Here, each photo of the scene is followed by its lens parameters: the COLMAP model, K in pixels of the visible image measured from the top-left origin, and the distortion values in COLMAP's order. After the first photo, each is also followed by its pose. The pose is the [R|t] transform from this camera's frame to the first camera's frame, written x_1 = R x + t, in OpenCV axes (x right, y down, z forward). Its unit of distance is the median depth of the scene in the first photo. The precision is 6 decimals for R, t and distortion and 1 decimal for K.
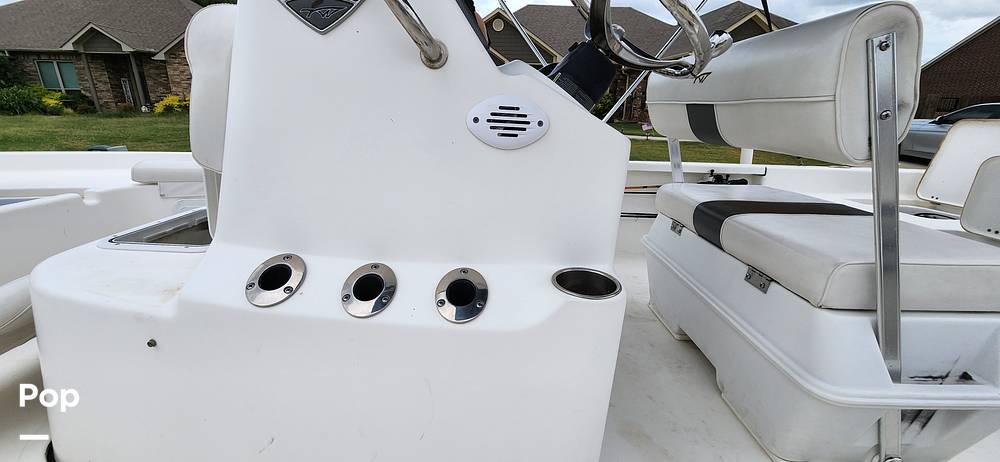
lens RADIAL K [[409.1, 0, 490.5], [0, 409.1, 233.1], [0, 0, 1]] dist [0.003150, -0.002084]
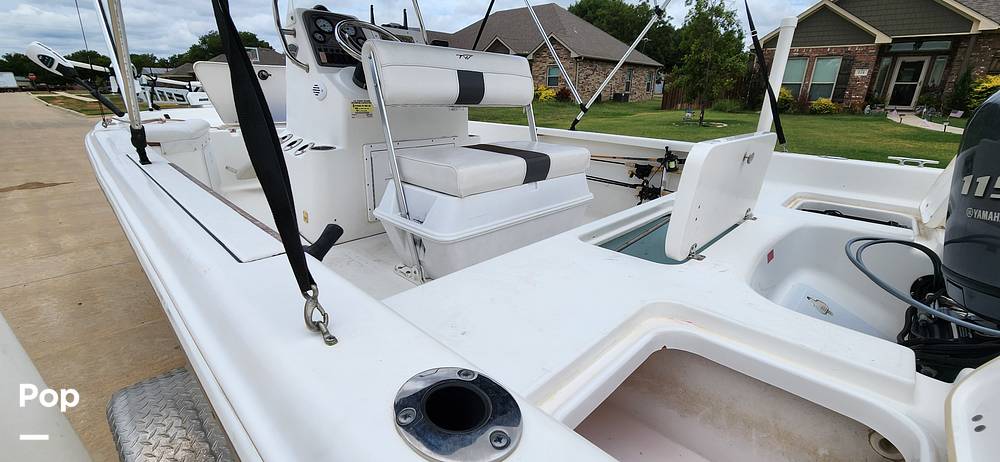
lens RADIAL K [[409.1, 0, 497.0], [0, 409.1, 224.5], [0, 0, 1]] dist [0.003150, -0.002084]
pose [[0.727450, 0.207055, -0.654175, 0.143608], [-0.204264, 0.975508, 0.081618, 0.007137], [0.655052, 0.074251, 0.751927, -0.011949]]
